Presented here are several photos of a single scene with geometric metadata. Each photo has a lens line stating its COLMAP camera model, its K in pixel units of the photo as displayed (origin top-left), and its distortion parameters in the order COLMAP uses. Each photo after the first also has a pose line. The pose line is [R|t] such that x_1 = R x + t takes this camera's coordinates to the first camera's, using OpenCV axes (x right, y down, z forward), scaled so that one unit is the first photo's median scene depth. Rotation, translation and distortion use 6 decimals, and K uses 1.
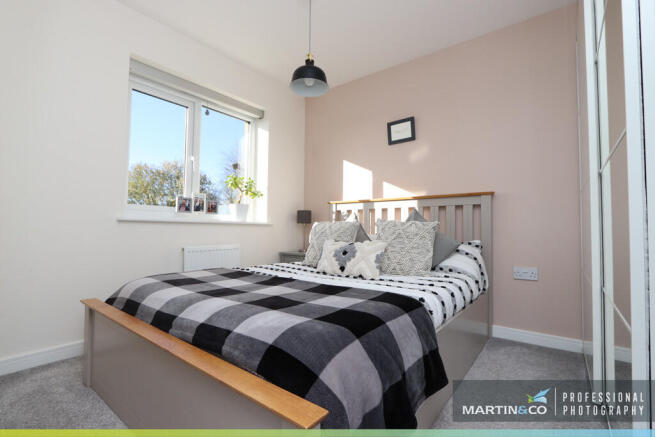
lens RADIAL K [[304.3, 0, 325.8], [0, 304.3, 219.2], [0, 0, 1]] dist [-0.015490, 0.000514]
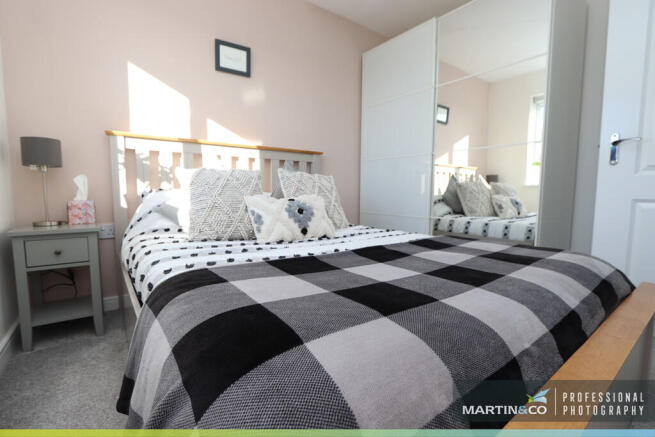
lens RADIAL K [[304.3, 0, 325.8], [0, 304.3, 219.2], [0, 0, 1]] dist [-0.015490, 0.000514]
pose [[0.259369, -0.091618, 0.961423, -0.500527], [-0.038965, 0.993687, 0.105204, 0.034726], [-0.964992, -0.064749, 0.254162, 0.553233]]
